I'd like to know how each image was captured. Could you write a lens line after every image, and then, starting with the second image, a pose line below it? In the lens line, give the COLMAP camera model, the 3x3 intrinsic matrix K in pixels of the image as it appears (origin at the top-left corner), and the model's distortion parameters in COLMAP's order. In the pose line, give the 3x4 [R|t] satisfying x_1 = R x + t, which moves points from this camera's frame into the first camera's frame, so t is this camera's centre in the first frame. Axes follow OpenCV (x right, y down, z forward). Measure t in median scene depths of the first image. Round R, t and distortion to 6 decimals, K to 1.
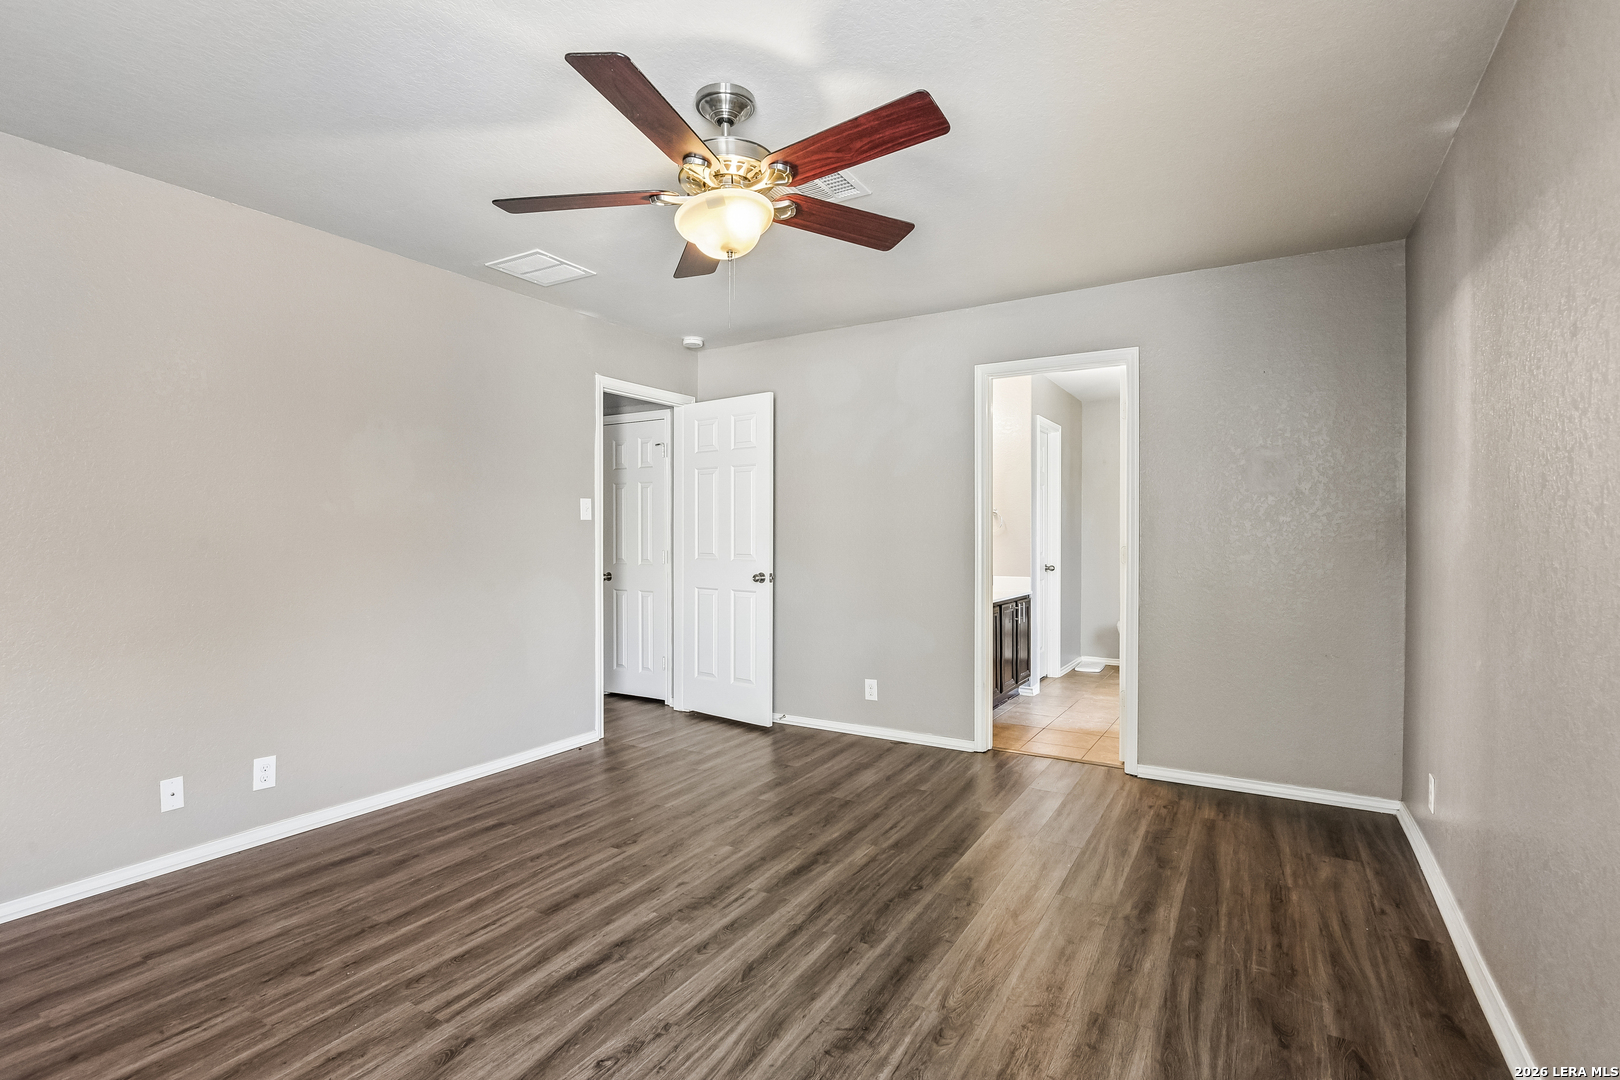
lens RADIAL K [[801.9, 0, 774.8], [0, 801.9, 552.9], [0, 0, 1]] dist [-0.003567, -0.004487]
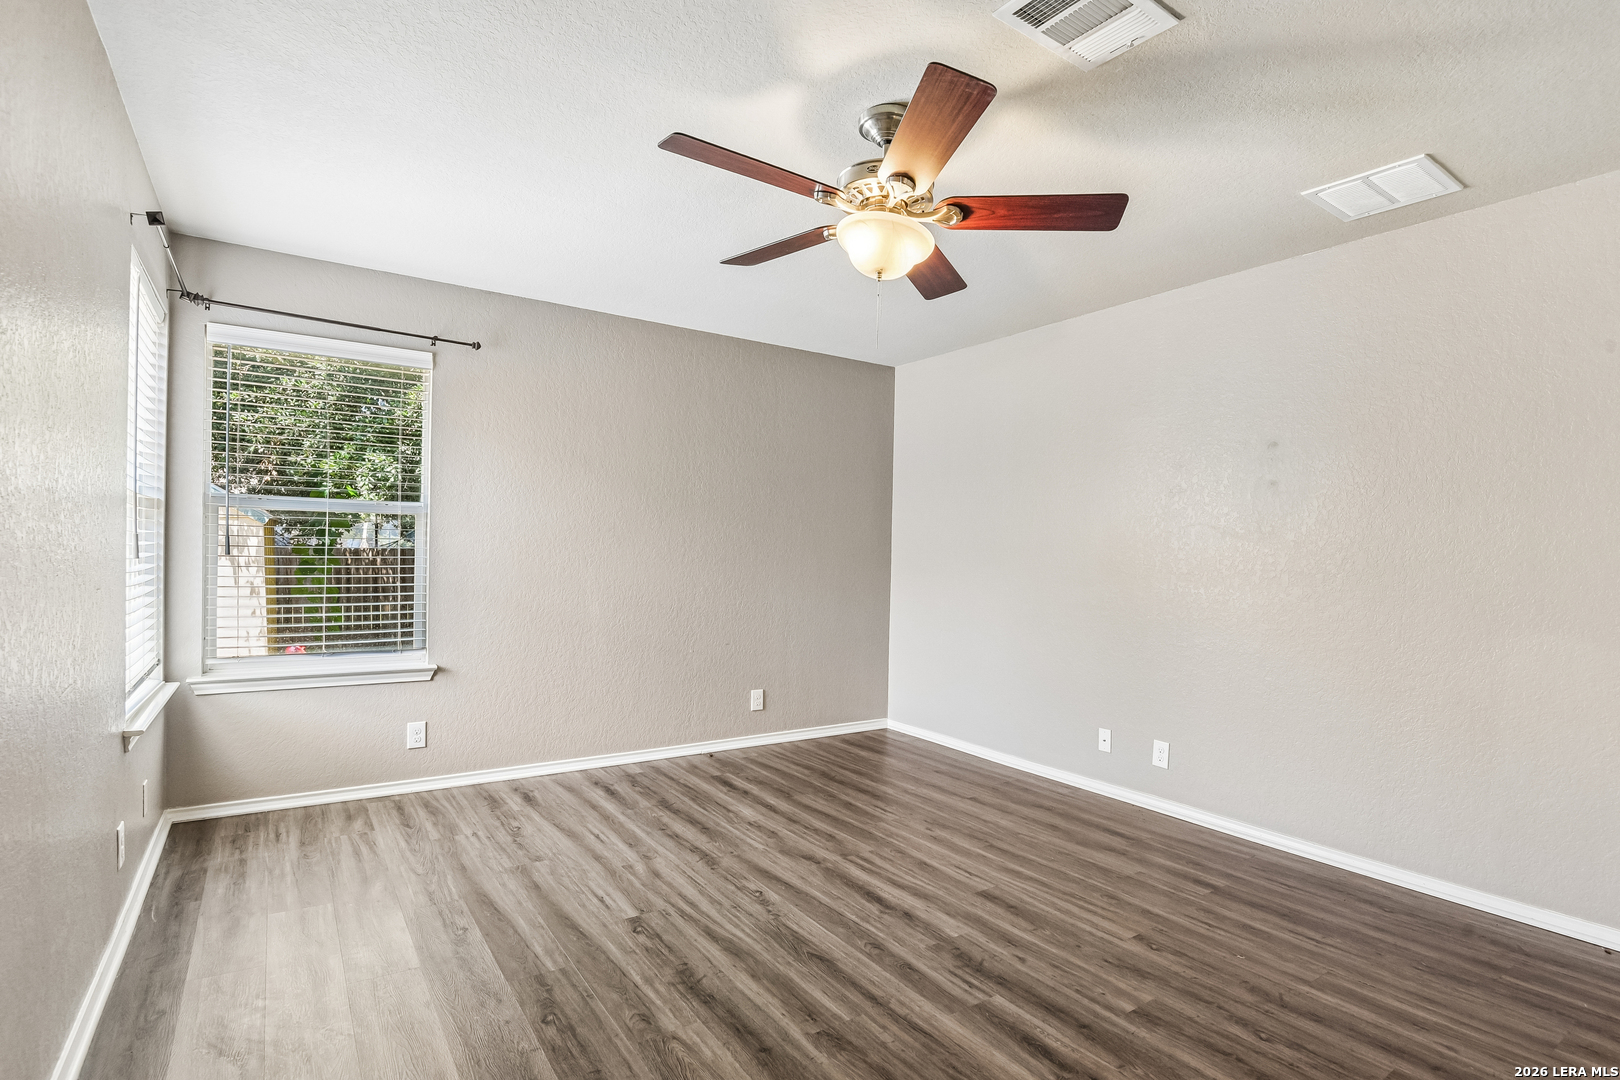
lens RADIAL K [[801.9, 0, 812.7], [0, 801.9, 535.3], [0, 0, 1]] dist [-0.003567, -0.004487]
pose [[-0.411340, -0.025536, -0.911124, 0.839529], [-0.045479, 0.998937, -0.007465, -0.022747], [0.910347, 0.038366, -0.412064, 1.245815]]
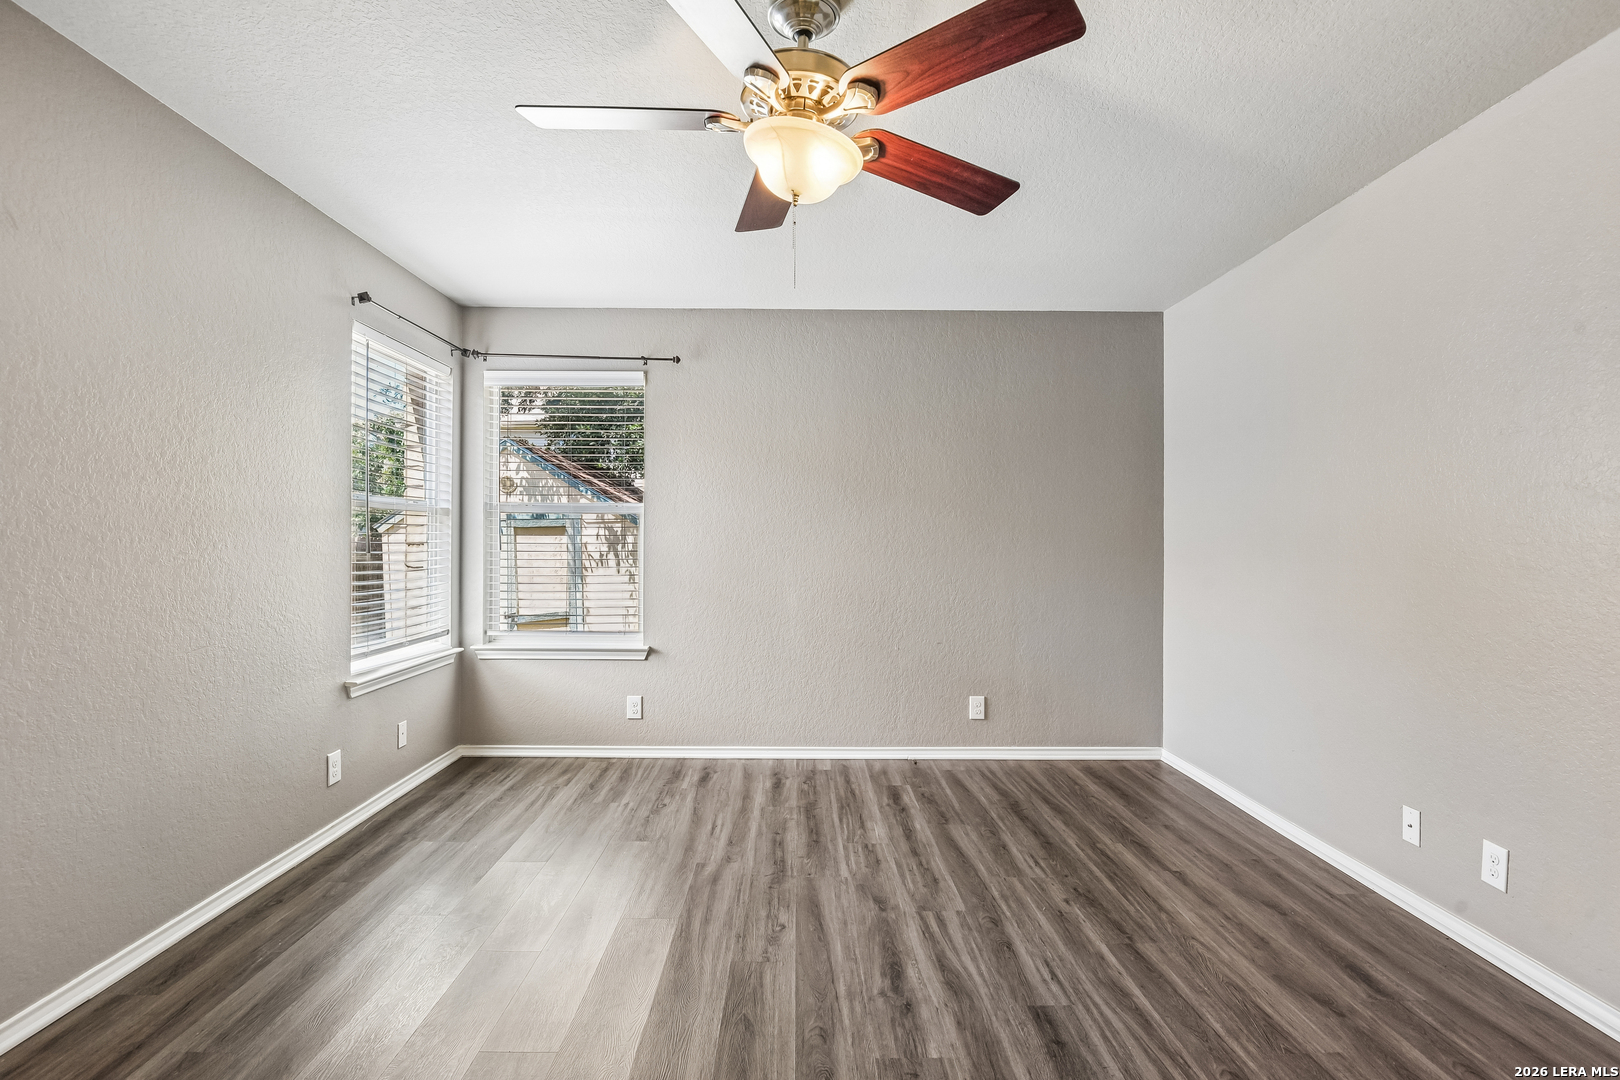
lens RADIAL K [[766.3, 0, 795.0], [0, 766.3, 515.7], [0, 0, 1]] dist [0.000157, -0.006468]
pose [[-0.845976, -0.021456, -0.532789, 0.338967], [-0.020163, 0.999763, -0.008246, -0.028338], [0.532839, 0.003767, -0.846208, 1.539506]]
